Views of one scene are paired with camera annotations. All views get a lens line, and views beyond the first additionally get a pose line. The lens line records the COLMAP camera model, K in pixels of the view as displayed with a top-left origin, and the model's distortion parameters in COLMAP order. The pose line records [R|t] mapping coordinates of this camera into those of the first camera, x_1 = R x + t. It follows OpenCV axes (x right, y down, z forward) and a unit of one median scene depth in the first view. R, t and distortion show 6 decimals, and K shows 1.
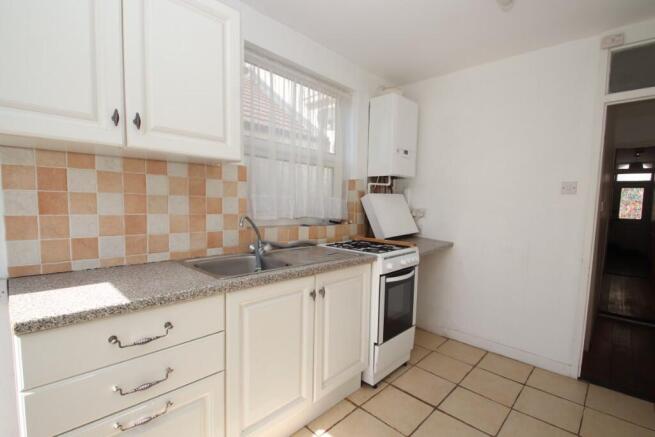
lens RADIAL K [[303.0, 0, 329.2], [0, 303.0, 223.0], [0, 0, 1]] dist [-0.005126, -0.008114]
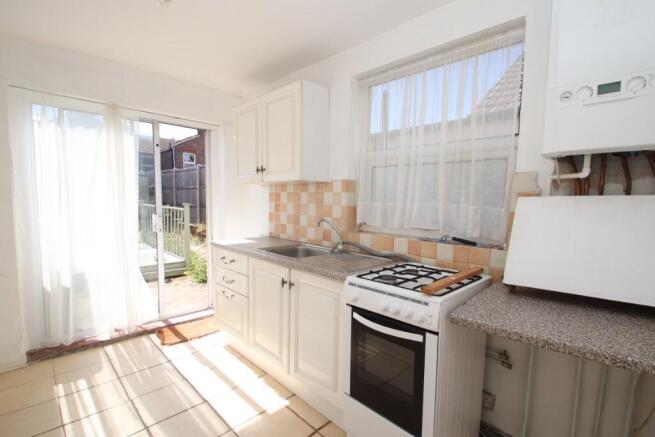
lens RADIAL K [[303.0, 0, 329.6], [0, 303.0, 222.5], [0, 0, 1]] dist [-0.005126, -0.008114]
pose [[-0.021414, 0.047550, -0.998639, 1.071048], [-0.091800, 0.994555, 0.049324, -0.077533], [0.995547, 0.092732, -0.016932, 1.087854]]
